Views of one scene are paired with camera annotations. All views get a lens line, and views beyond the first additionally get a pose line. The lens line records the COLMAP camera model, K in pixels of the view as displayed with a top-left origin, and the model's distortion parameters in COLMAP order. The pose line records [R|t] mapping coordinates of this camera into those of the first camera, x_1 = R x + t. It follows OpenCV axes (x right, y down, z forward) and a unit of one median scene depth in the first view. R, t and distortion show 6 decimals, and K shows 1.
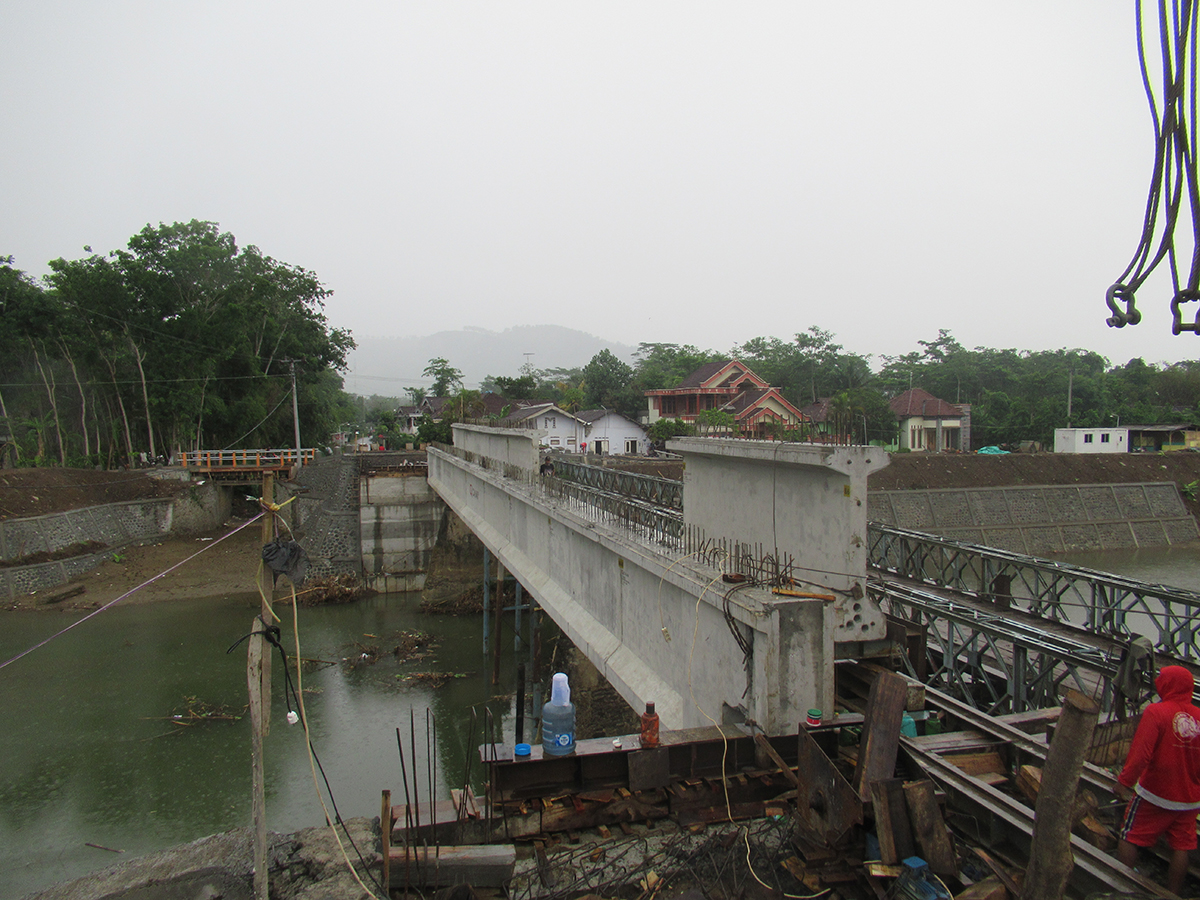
lens RADIAL K [[896.5, 0, 605.1], [0, 896.5, 447.4], [0, 0, 1]] dist [0.001898, -0.000002]
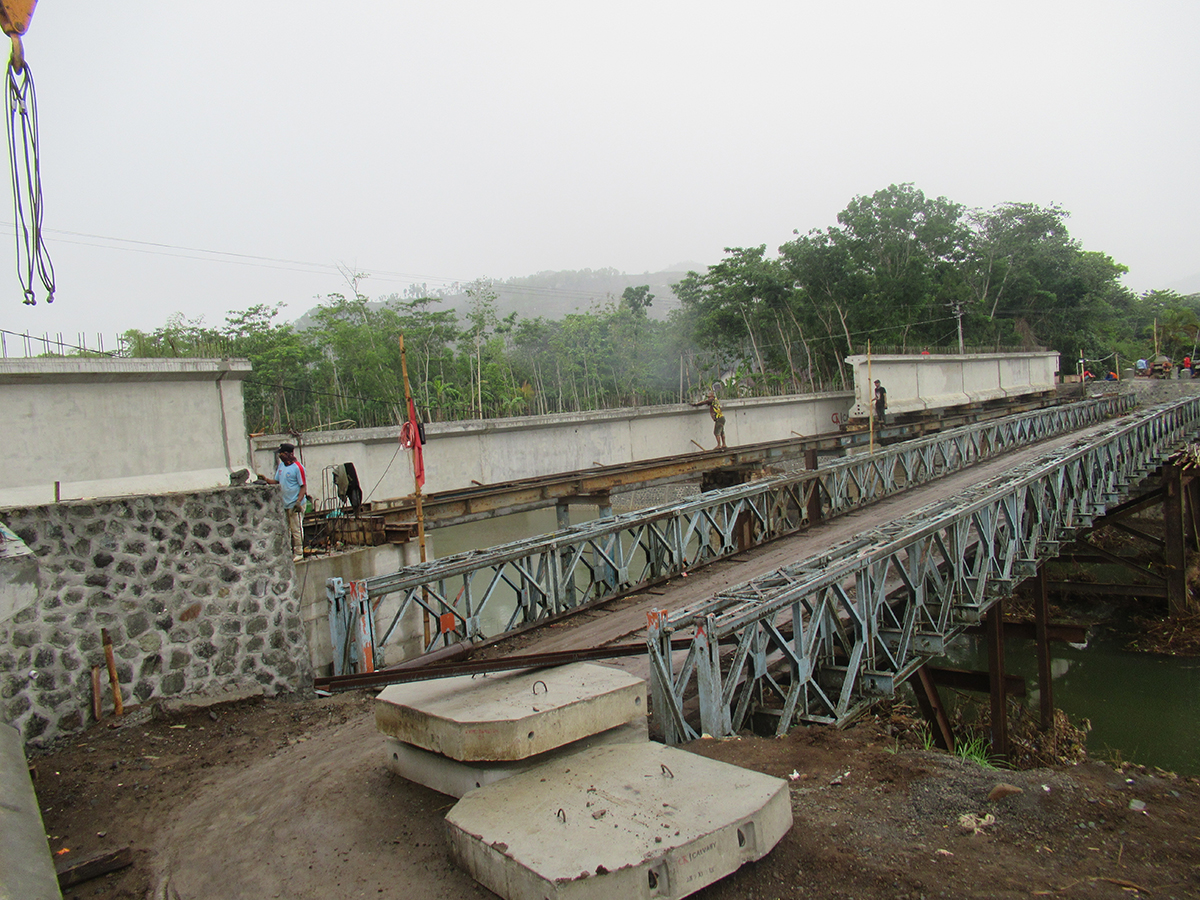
lens RADIAL K [[896.5, 0, 605.1], [0, 896.5, 447.4], [0, 0, 1]] dist [0.001898, -0.000002]
pose [[0.586959, 0.008048, -0.809577, 0.265190], [0.037583, 0.998602, 0.037176, 0.017585], [0.808744, -0.052247, 0.585836, 0.056332]]
